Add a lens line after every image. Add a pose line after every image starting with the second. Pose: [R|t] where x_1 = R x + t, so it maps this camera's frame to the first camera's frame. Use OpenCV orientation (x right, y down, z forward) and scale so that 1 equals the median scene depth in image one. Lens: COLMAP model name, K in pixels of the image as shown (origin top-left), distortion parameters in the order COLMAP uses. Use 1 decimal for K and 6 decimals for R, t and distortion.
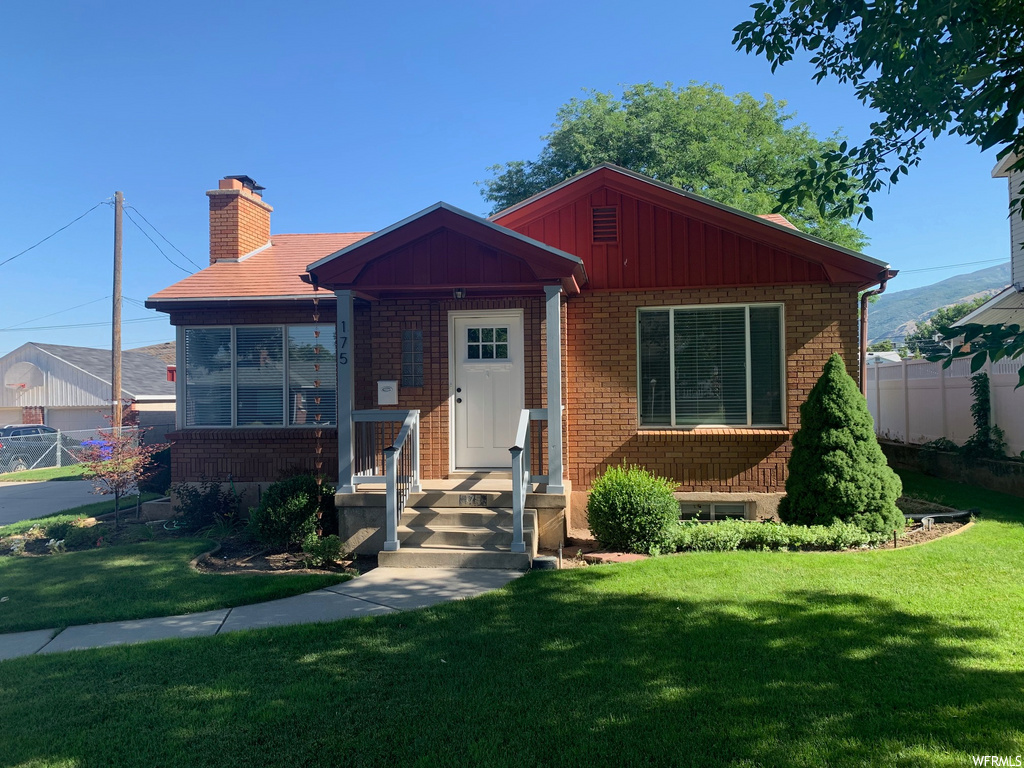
lens RADIAL K [[775.5, 0, 511.6], [0, 775.5, 381.3], [0, 0, 1]] dist [0.015184, -0.026850]
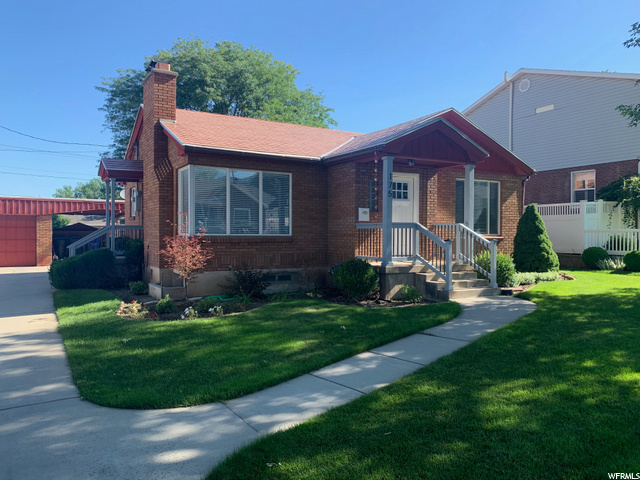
lens RADIAL K [[484.7, 0, 319.7], [0, 484.7, 242.1], [0, 0, 1]] dist [0.015184, -0.026850]
pose [[0.803178, 0.003233, 0.595731, -0.941194], [-0.018438, 0.999641, 0.019433, 0.060980], [-0.595454, -0.026593, 0.802949, 0.158482]]
